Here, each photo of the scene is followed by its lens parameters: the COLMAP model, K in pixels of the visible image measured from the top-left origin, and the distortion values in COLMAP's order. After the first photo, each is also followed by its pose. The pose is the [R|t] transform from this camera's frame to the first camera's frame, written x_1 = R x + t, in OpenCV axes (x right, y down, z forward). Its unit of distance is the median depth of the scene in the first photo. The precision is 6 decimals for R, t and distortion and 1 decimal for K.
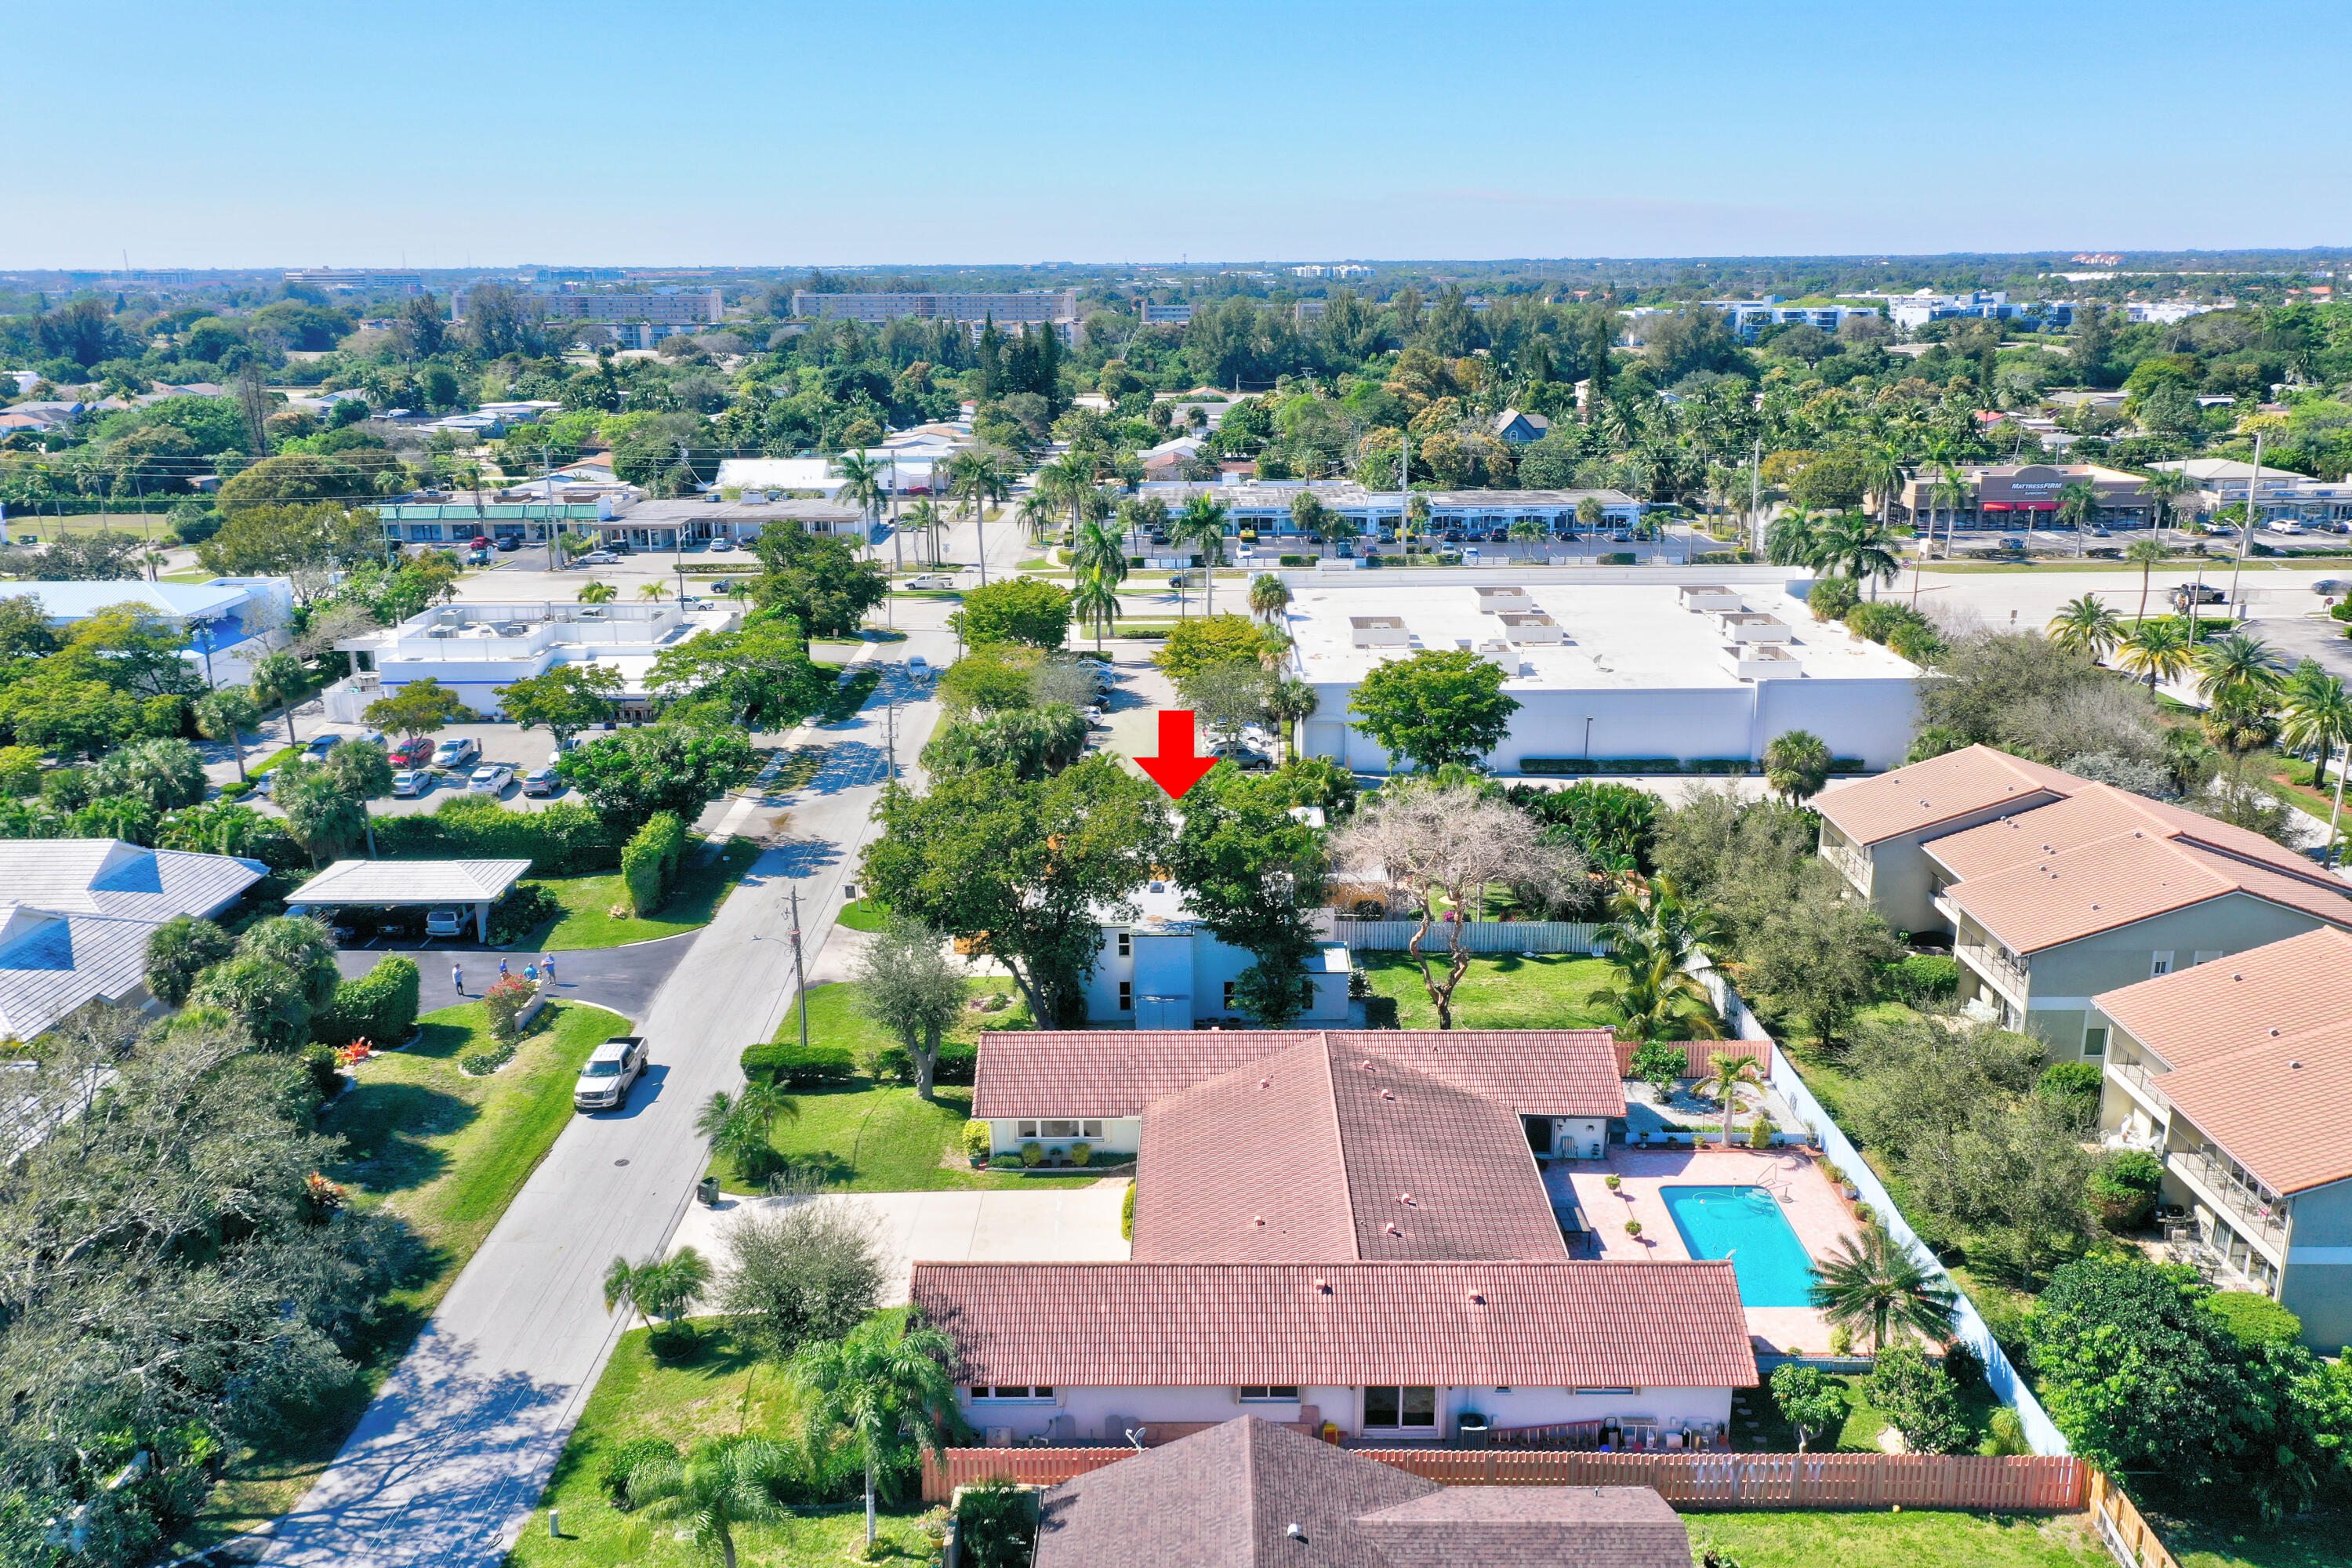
lens RADIAL K [[1904.3, 0, 1178.2], [0, 1904.3, 781.1], [0, 0, 1]] dist [0.021223, -0.003912]
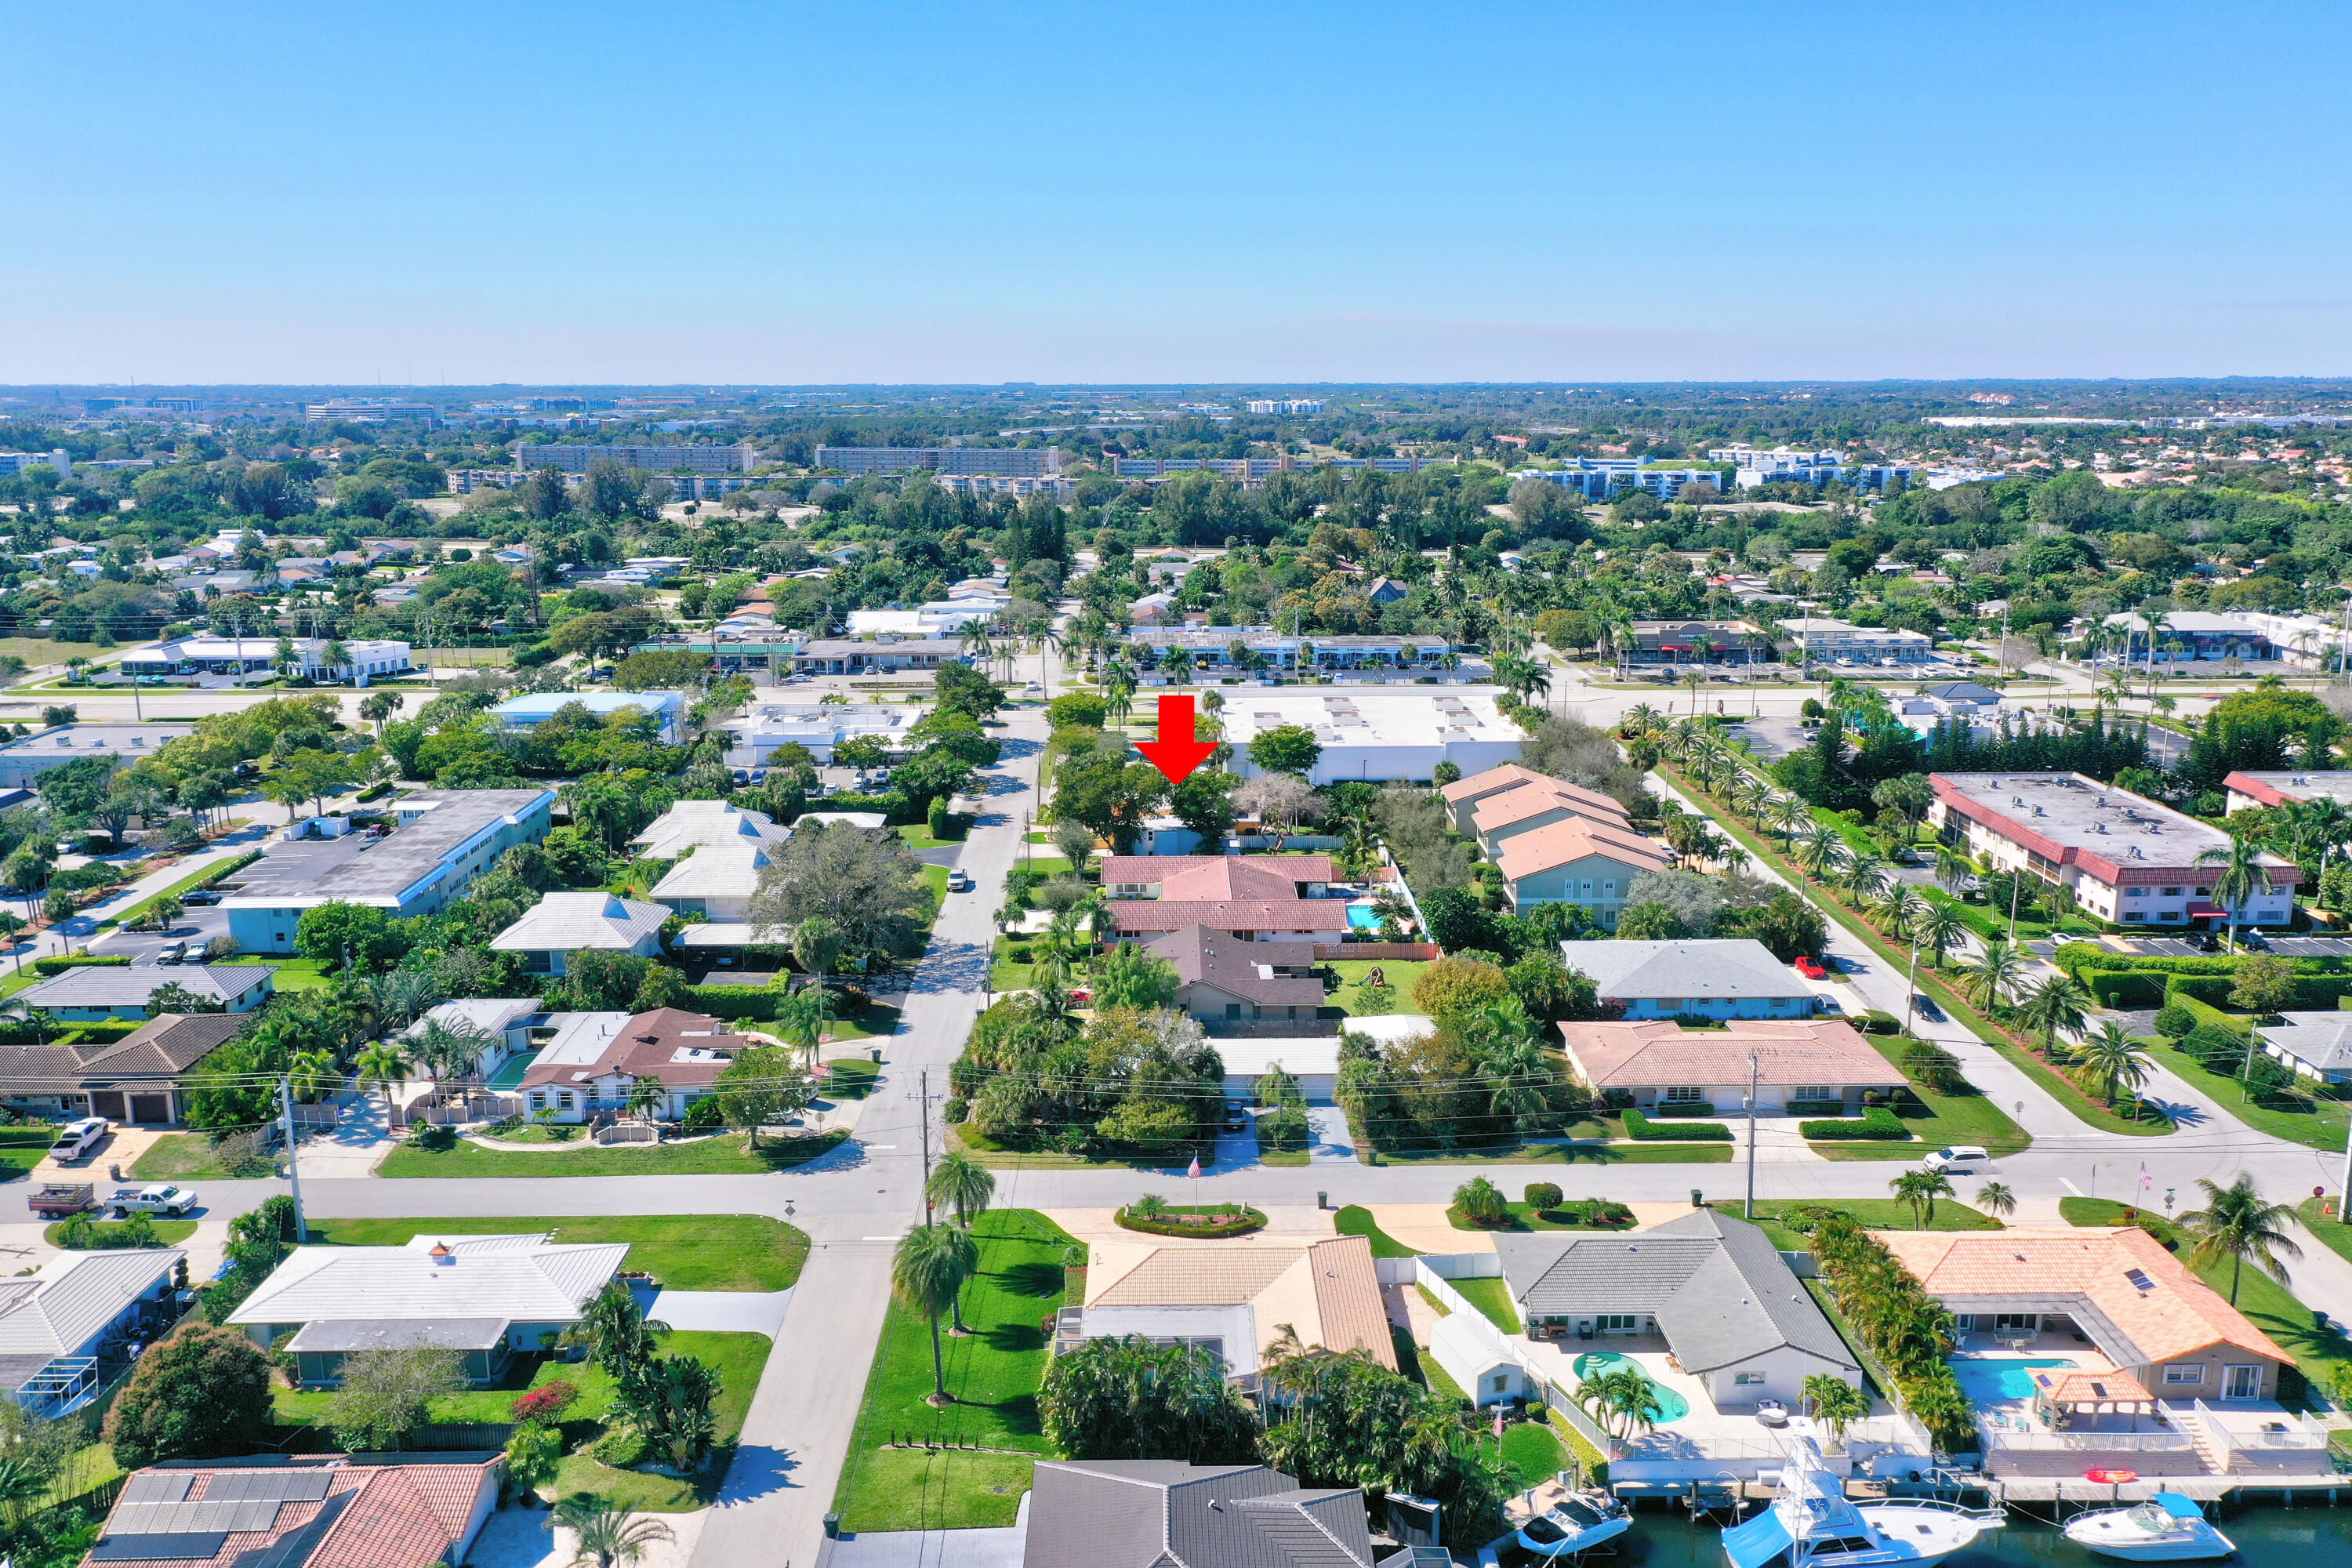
lens RADIAL K [[1904.3, 0, 1176.7], [0, 1904.3, 785.7], [0, 0, 1]] dist [0.021223, -0.003912]
pose [[0.999781, 0.000729, 0.020894, -0.018171], [0.000441, 0.998434, -0.055941, 0.061996], [-0.020902, 0.055938, 0.998215, -0.592696]]
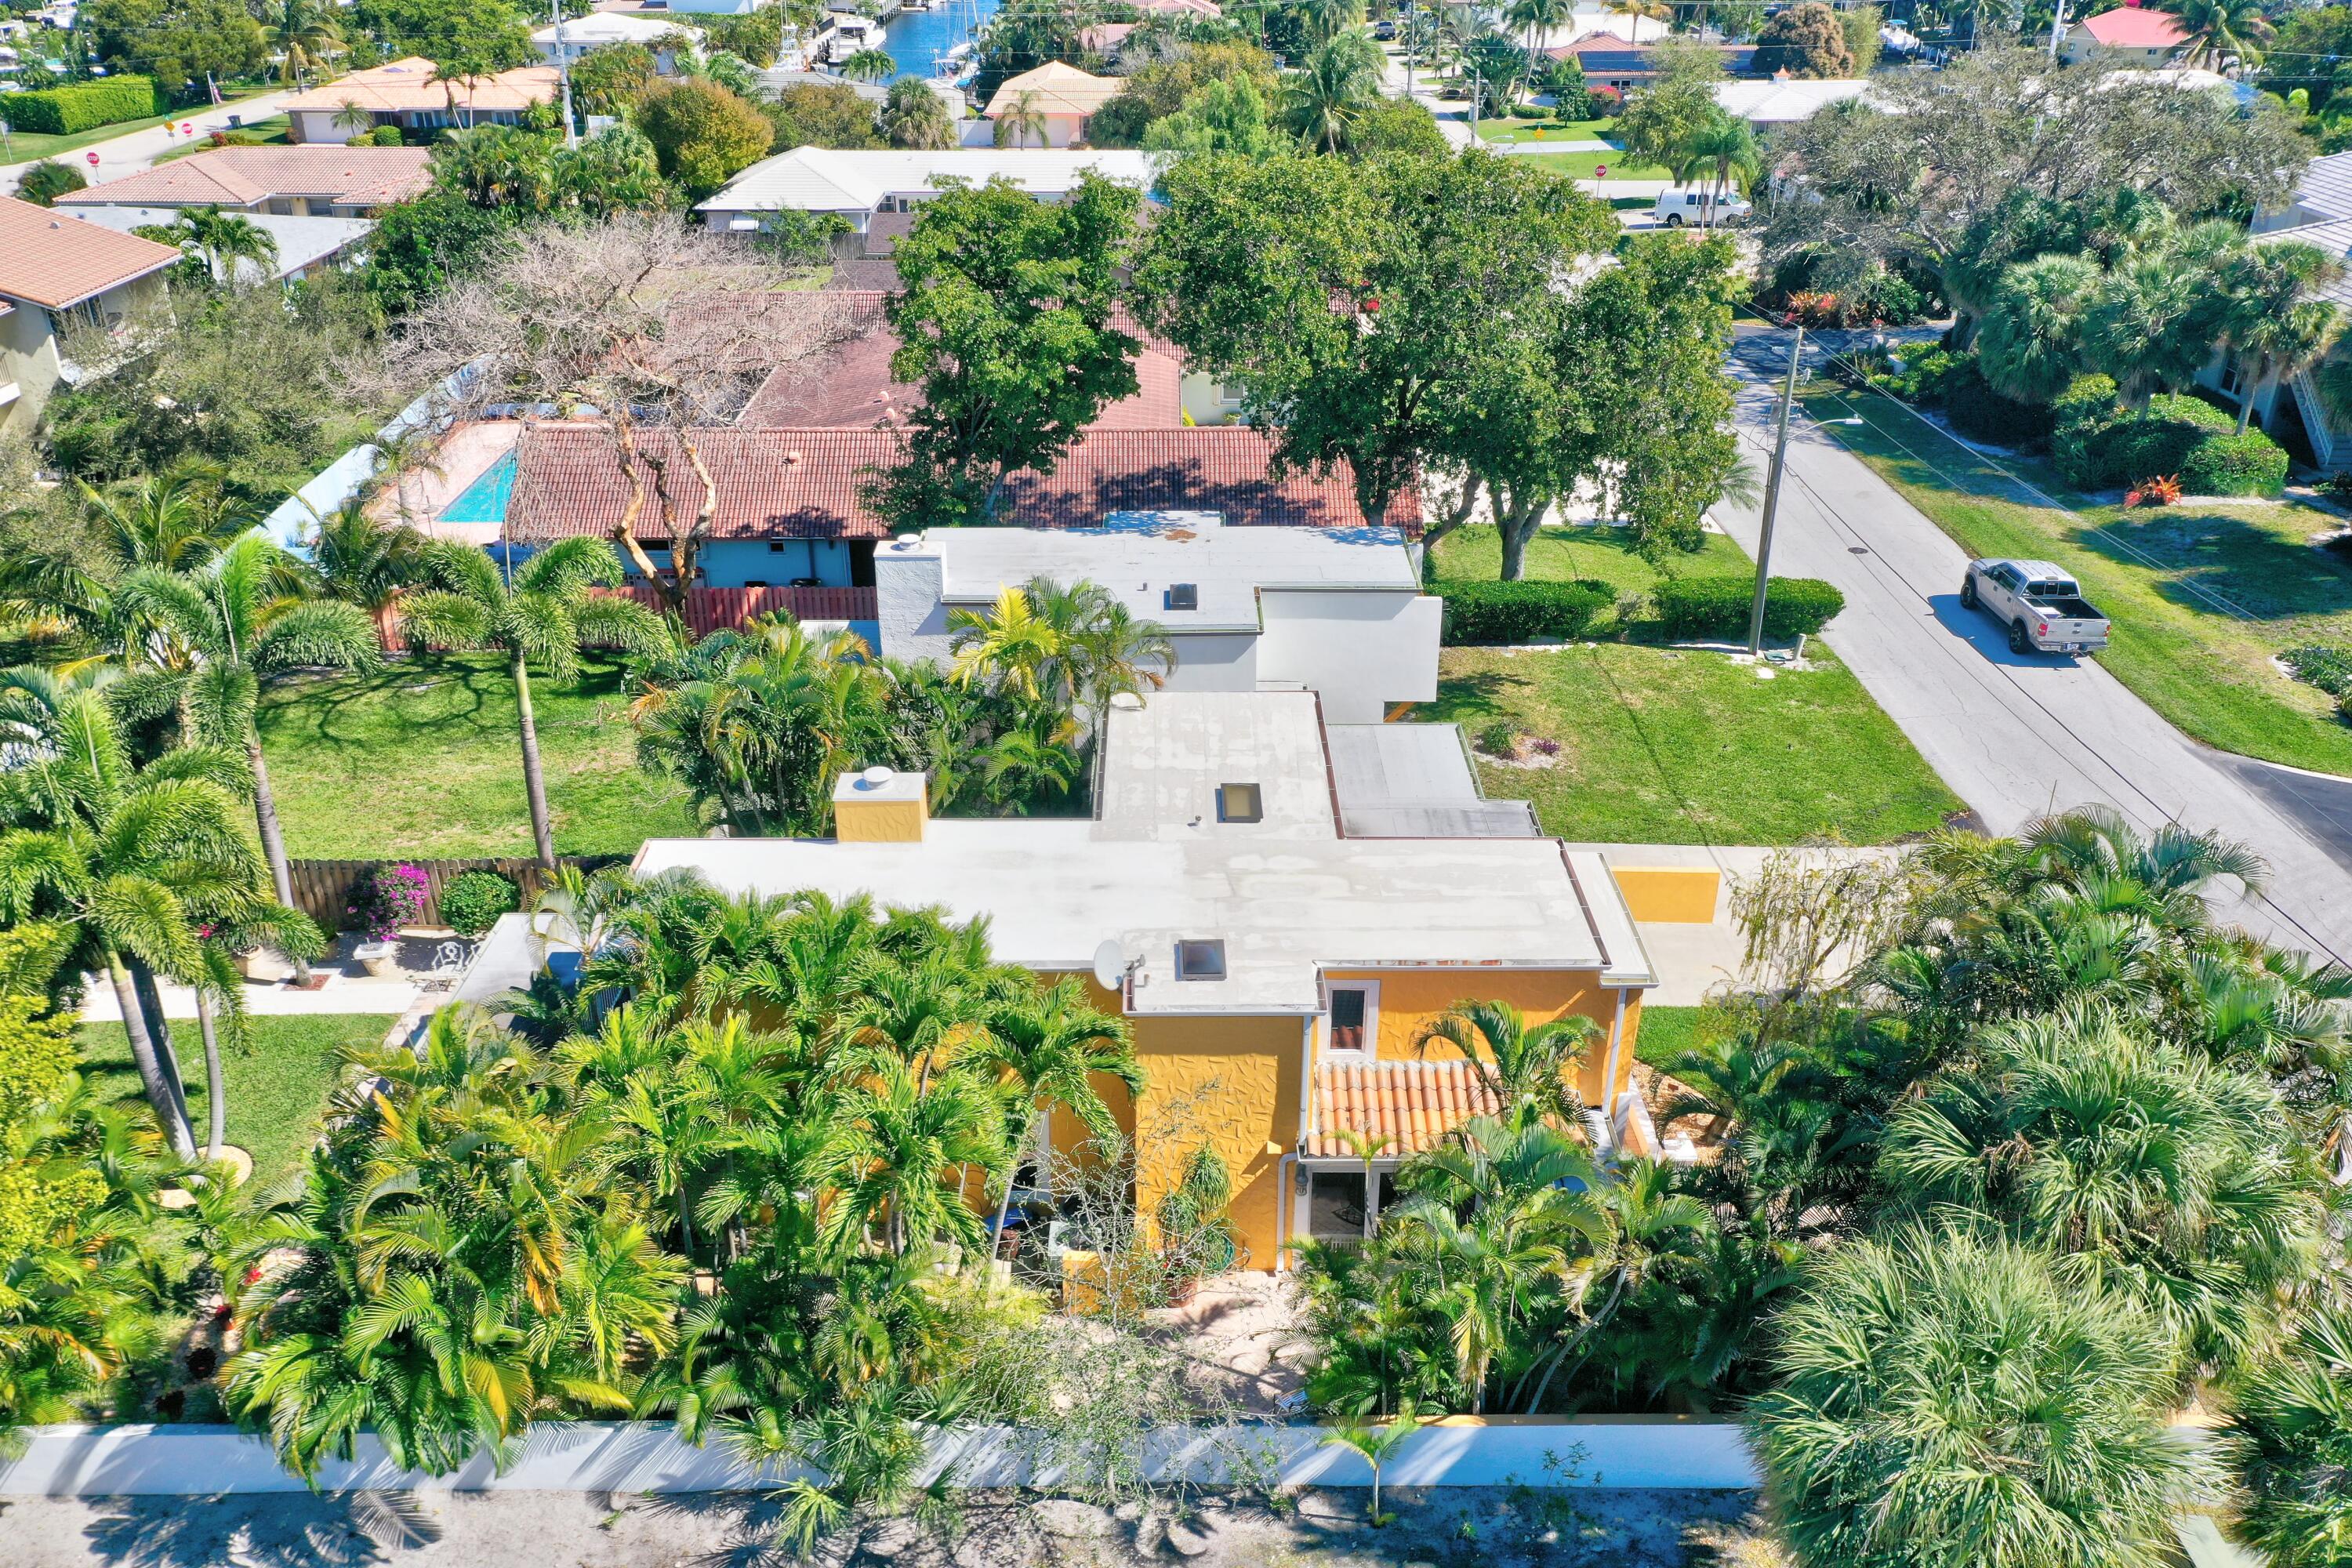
lens RADIAL K [[1904.3, 0, 1188.4], [0, 1904.3, 783.9], [0, 0, 1]] dist [0.021223, -0.003912]
pose [[-0.999867, 0.011115, -0.011952, -0.001966], [0.000524, 0.753730, 0.657184, -0.078037], [0.016313, 0.657090, -0.753636, 0.533691]]
